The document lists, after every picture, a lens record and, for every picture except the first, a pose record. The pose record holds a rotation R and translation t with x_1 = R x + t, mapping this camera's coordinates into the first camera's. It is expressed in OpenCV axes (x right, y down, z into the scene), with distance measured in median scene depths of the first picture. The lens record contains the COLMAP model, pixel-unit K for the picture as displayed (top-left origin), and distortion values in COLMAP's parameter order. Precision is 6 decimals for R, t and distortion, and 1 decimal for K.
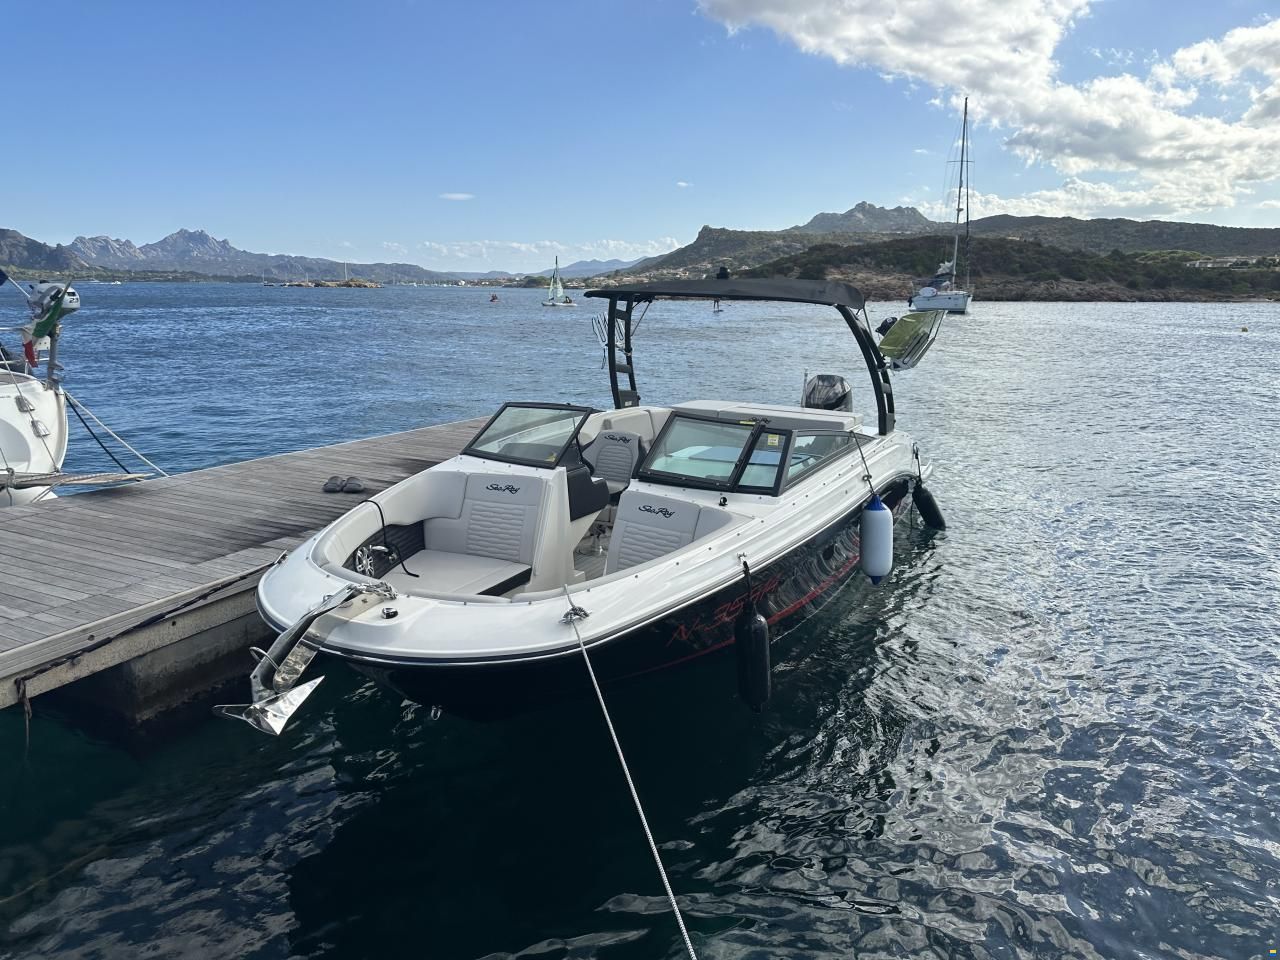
lens RADIAL K [[969.5, 0, 640.0], [0, 969.5, 480.0], [0, 0, 1]] dist [0.113056, -0.152159]
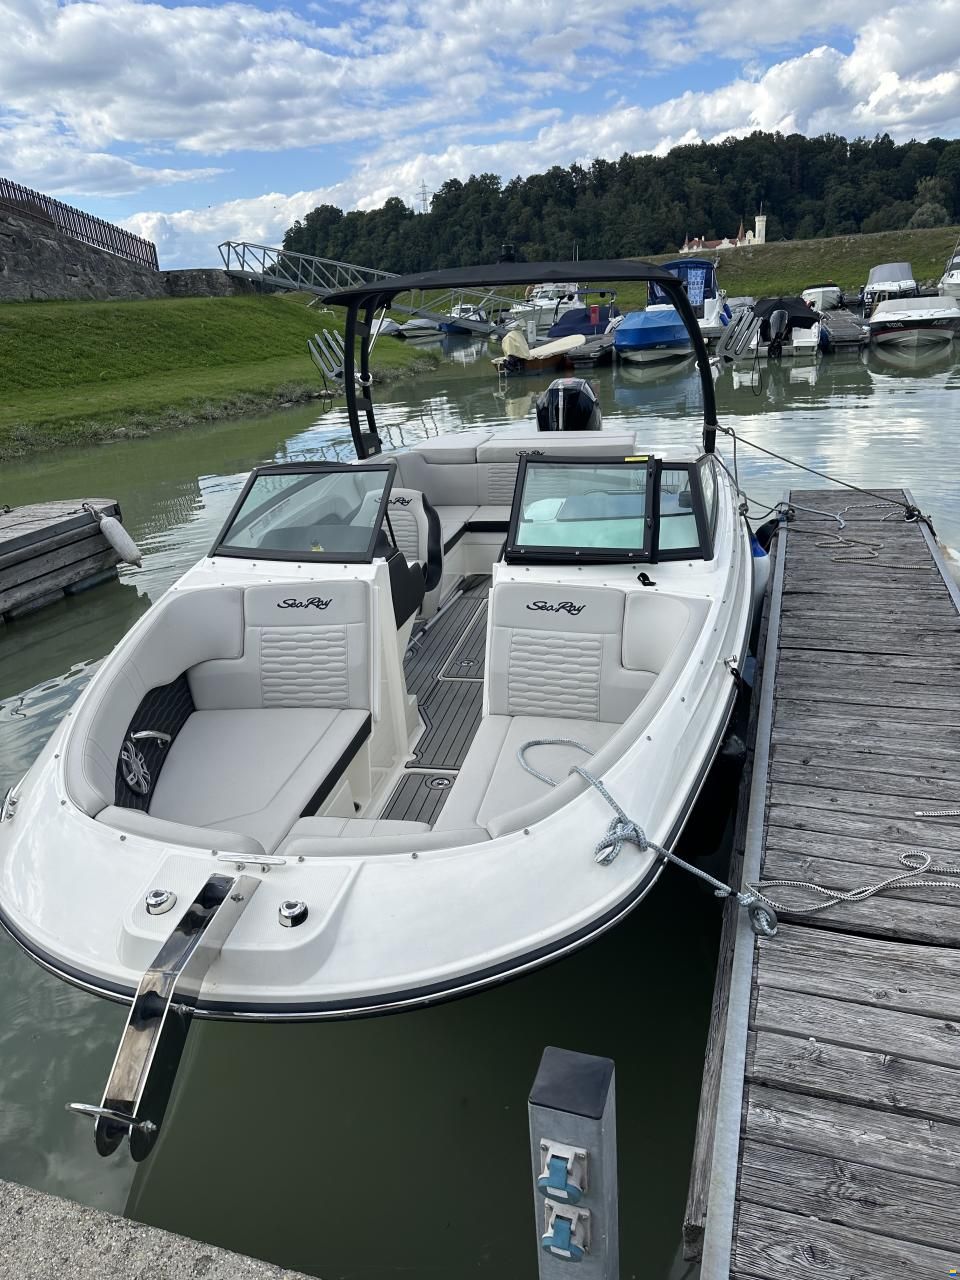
lens RADIAL K [[969.5, 0, 480.0], [0, 969.5, 640.0], [0, 0, 1]] dist [0.113056, -0.152159]
pose [[0.964795, -0.158100, 0.210180, -0.168979], [0.129178, 0.980973, 0.144931, -0.047651], [-0.229094, -0.112678, 0.966861, 0.328896]]
